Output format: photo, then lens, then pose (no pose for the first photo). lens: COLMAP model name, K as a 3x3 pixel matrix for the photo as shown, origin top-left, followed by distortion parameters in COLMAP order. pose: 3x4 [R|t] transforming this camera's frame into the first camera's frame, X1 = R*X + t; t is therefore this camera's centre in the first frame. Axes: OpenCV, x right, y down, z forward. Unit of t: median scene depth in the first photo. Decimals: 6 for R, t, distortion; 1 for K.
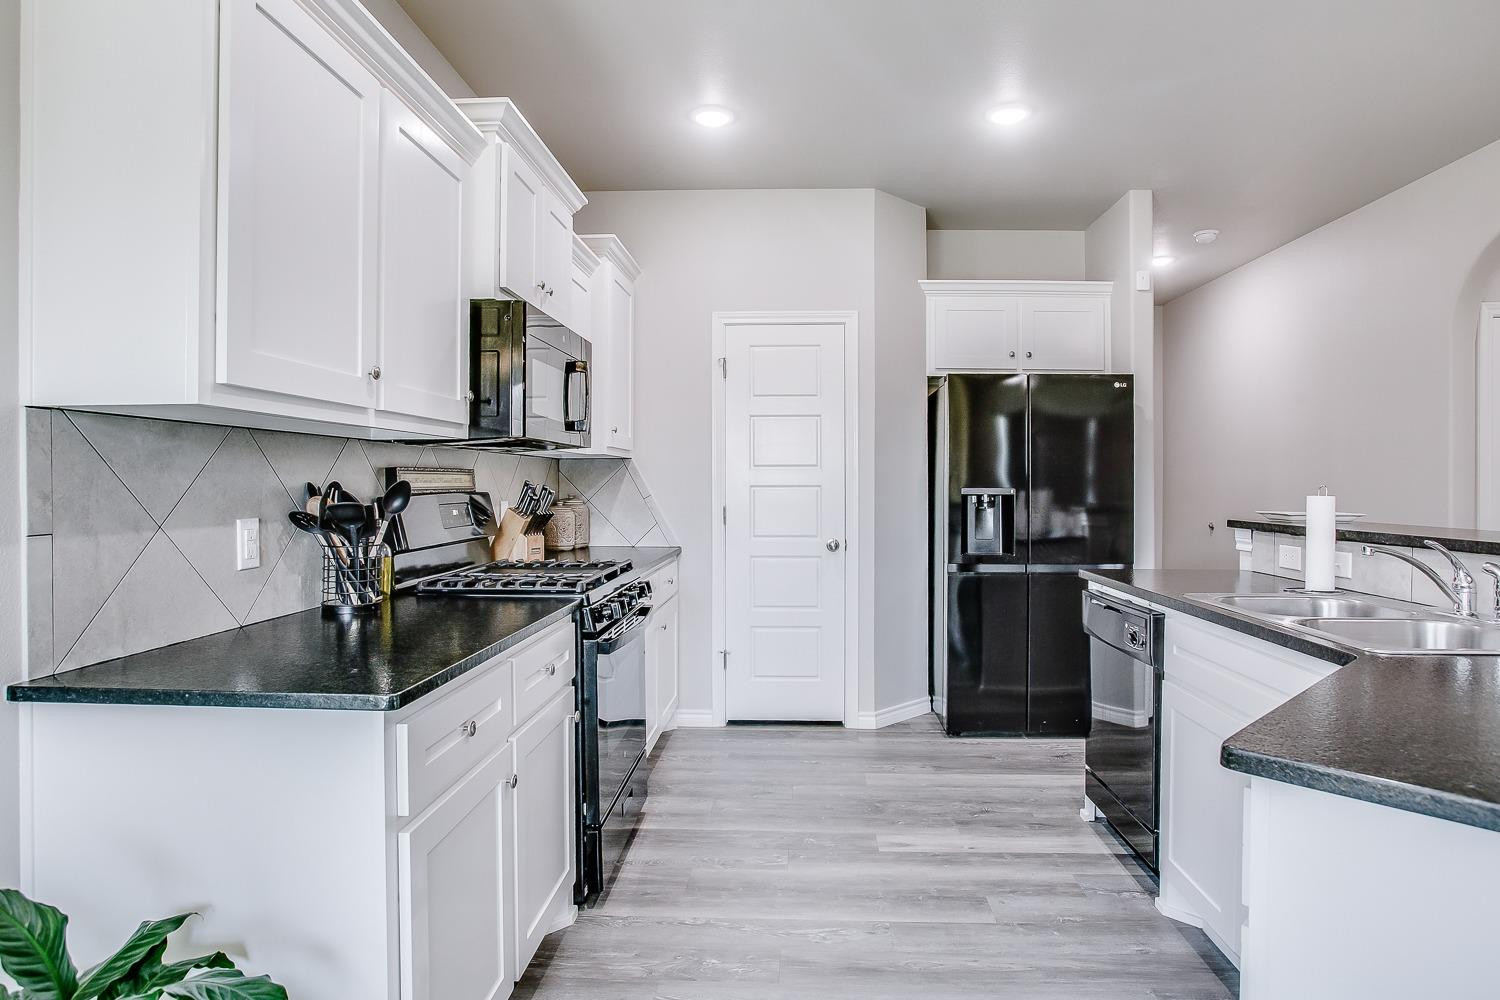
lens RADIAL K [[814.5, 0, 759.3], [0, 814.5, 479.6], [0, 0, 1]] dist [-0.022495, 0.007354]
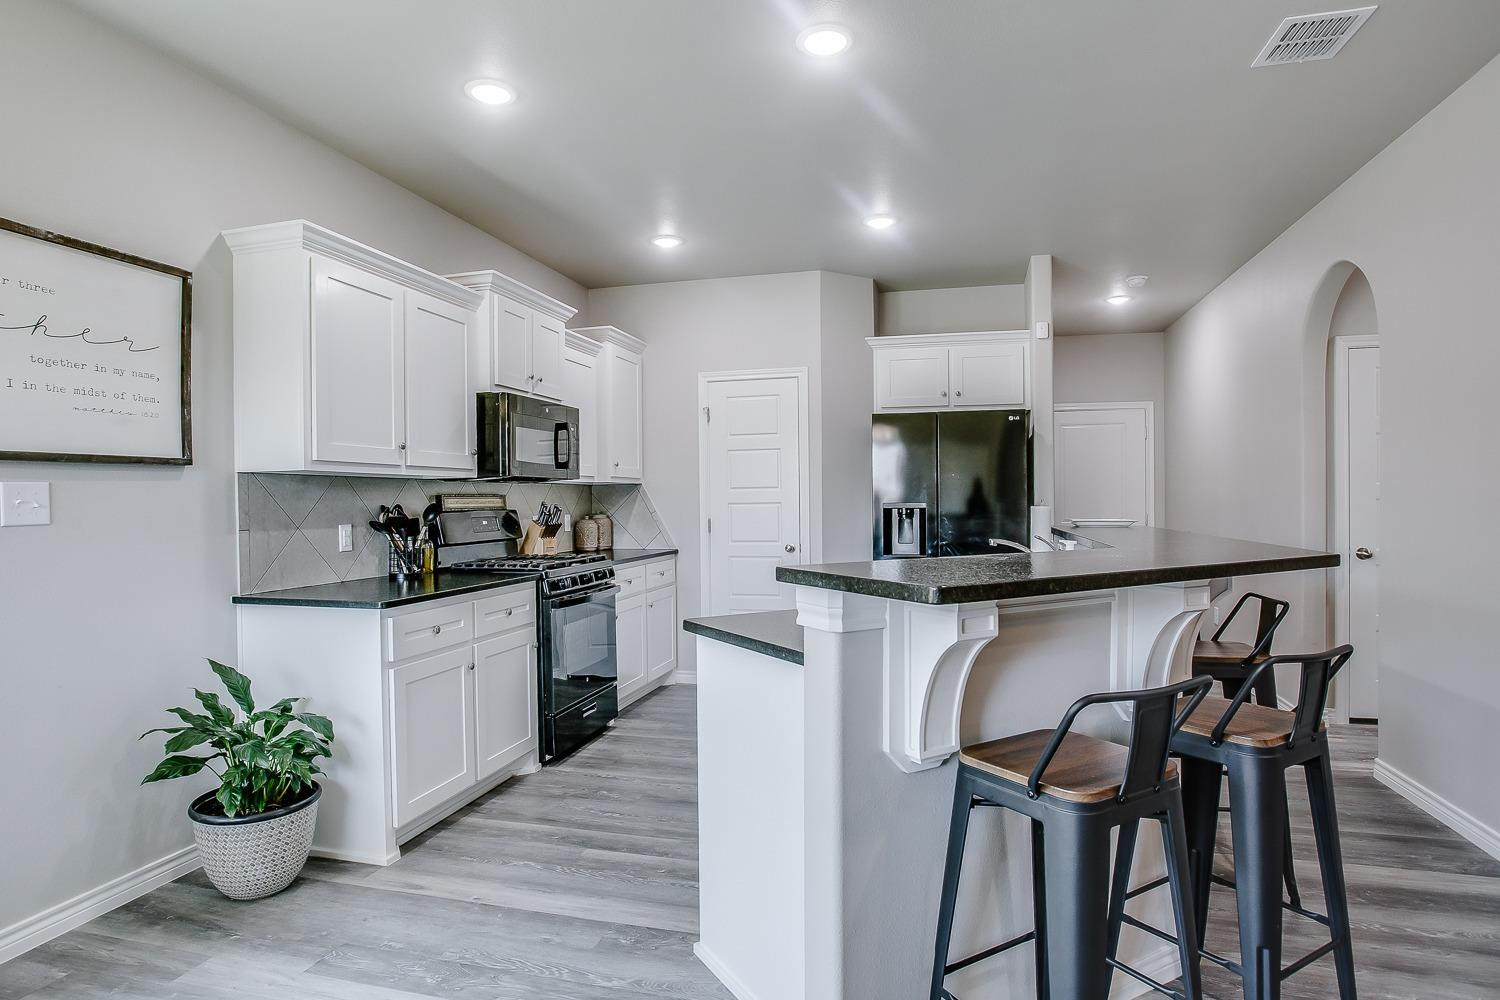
lens RADIAL K [[814.5, 0, 747.0], [0, 814.5, 500.5], [0, 0, 1]] dist [-0.022495, 0.007354]
pose [[0.976959, -0.010526, -0.213167, 0.516308], [0.011779, 0.999920, 0.004611, -0.004064], [0.213102, -0.007016, 0.977005, -0.487209]]
